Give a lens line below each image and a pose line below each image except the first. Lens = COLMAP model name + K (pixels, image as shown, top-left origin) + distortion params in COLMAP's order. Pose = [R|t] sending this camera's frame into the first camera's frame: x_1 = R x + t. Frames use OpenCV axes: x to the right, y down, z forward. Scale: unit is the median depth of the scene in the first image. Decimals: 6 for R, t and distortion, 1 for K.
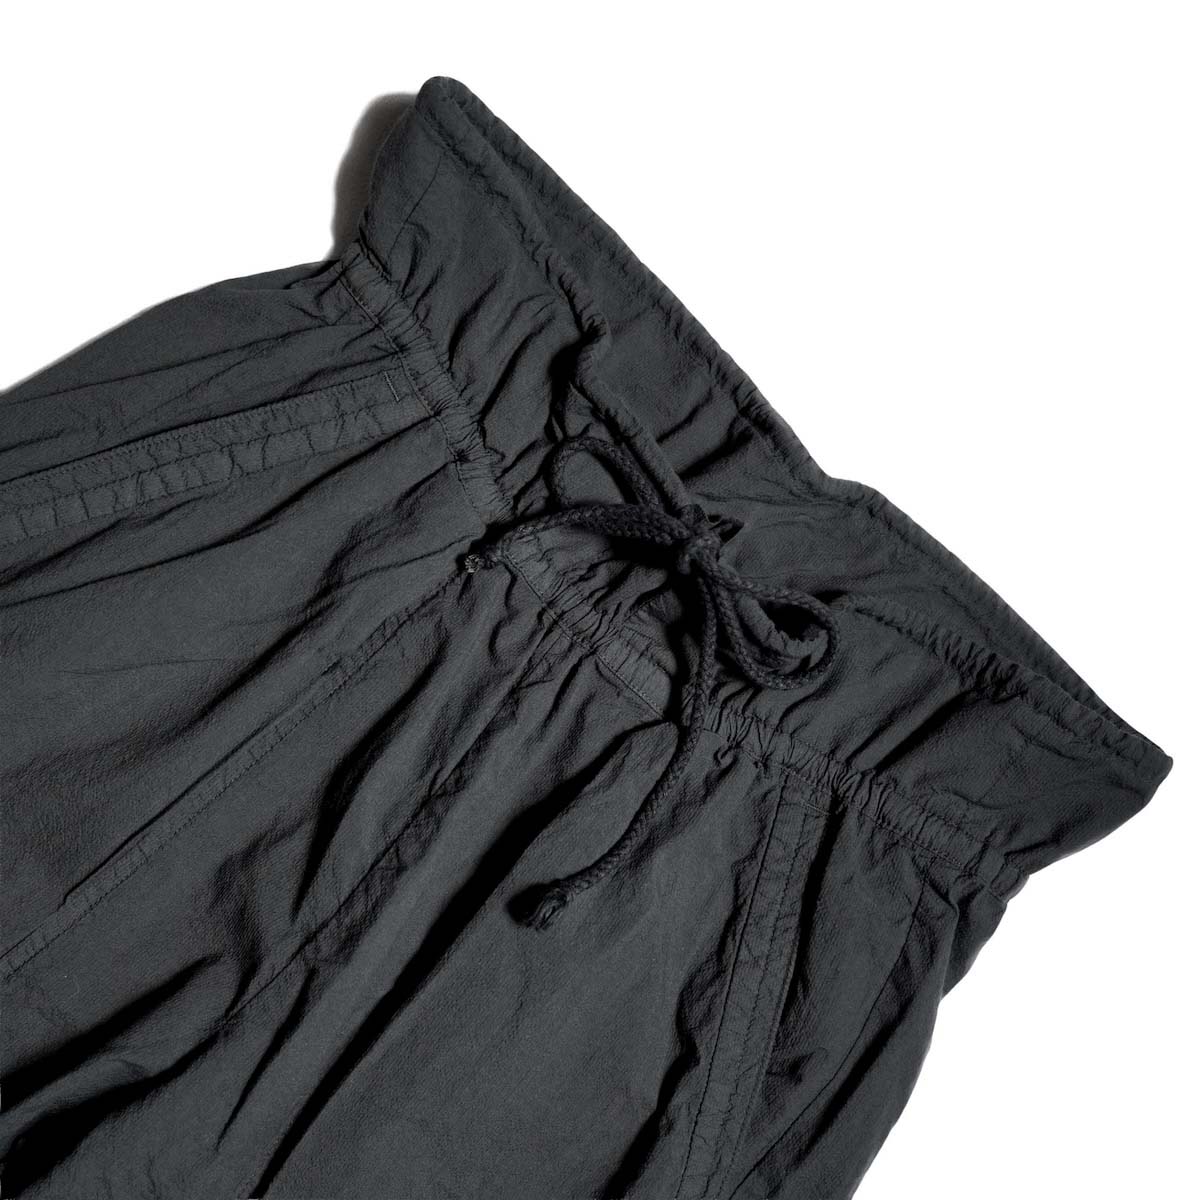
lens RADIAL K [[1310.5, 0, 598.4], [0, 1310.5, 595.6], [0, 0, 1]] dist [-0.014491, -0.009726]
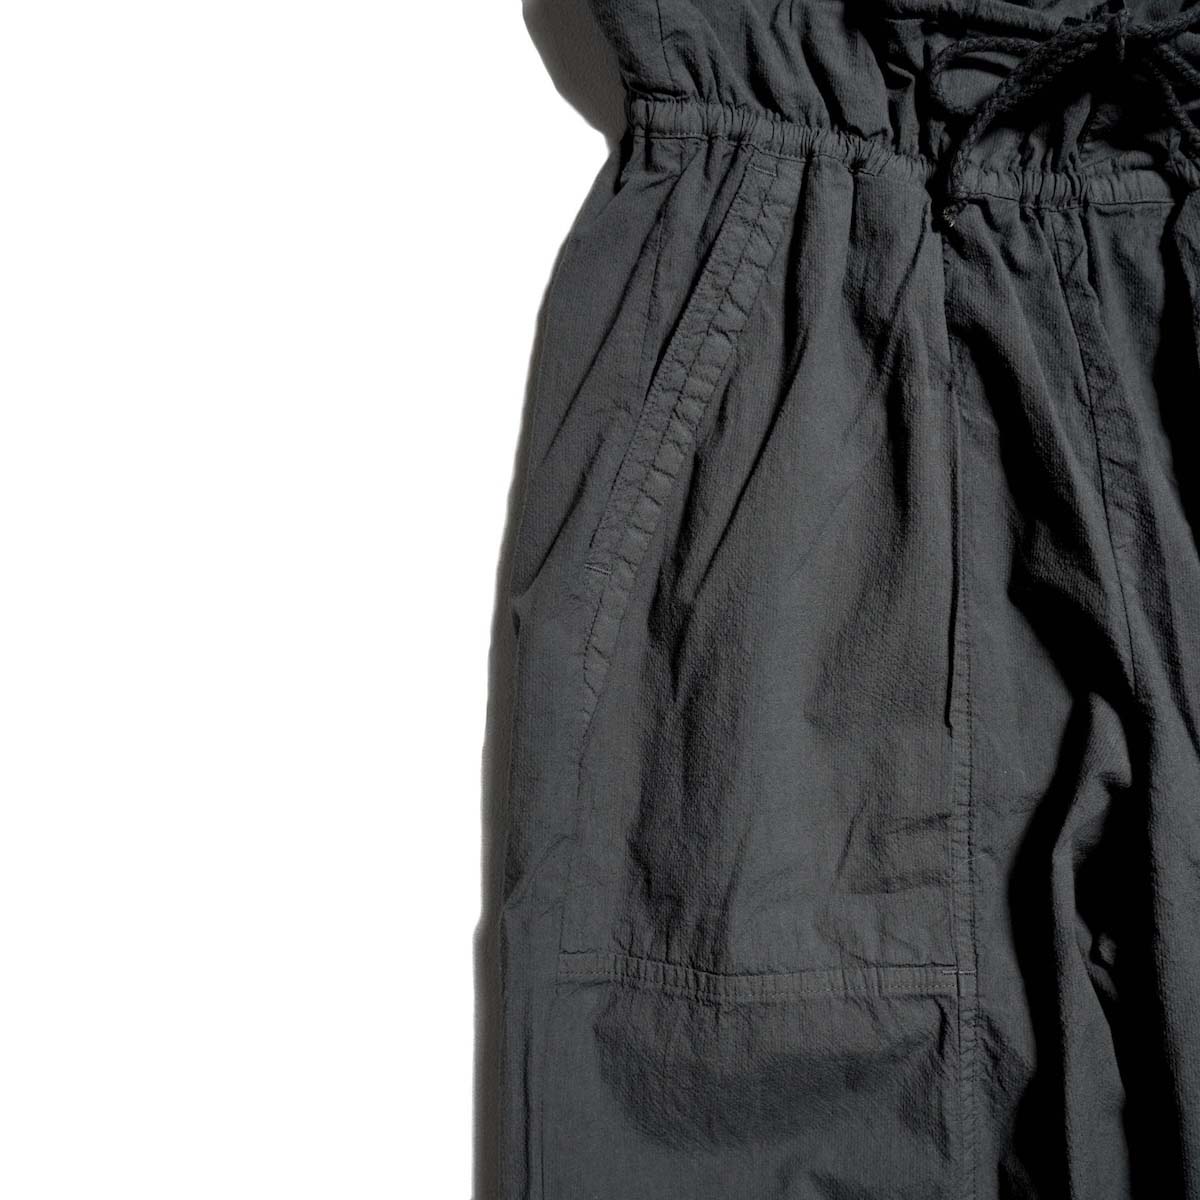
lens RADIAL K [[1310.5, 0, 598.4], [0, 1310.5, 595.6], [0, 0, 1]] dist [-0.014491, -0.009726]
pose [[0.637350, -0.751814, -0.168998, -0.311875], [0.757793, 0.651298, -0.039501, -0.002329], [0.139765, -0.102890, 0.984825, -0.041912]]
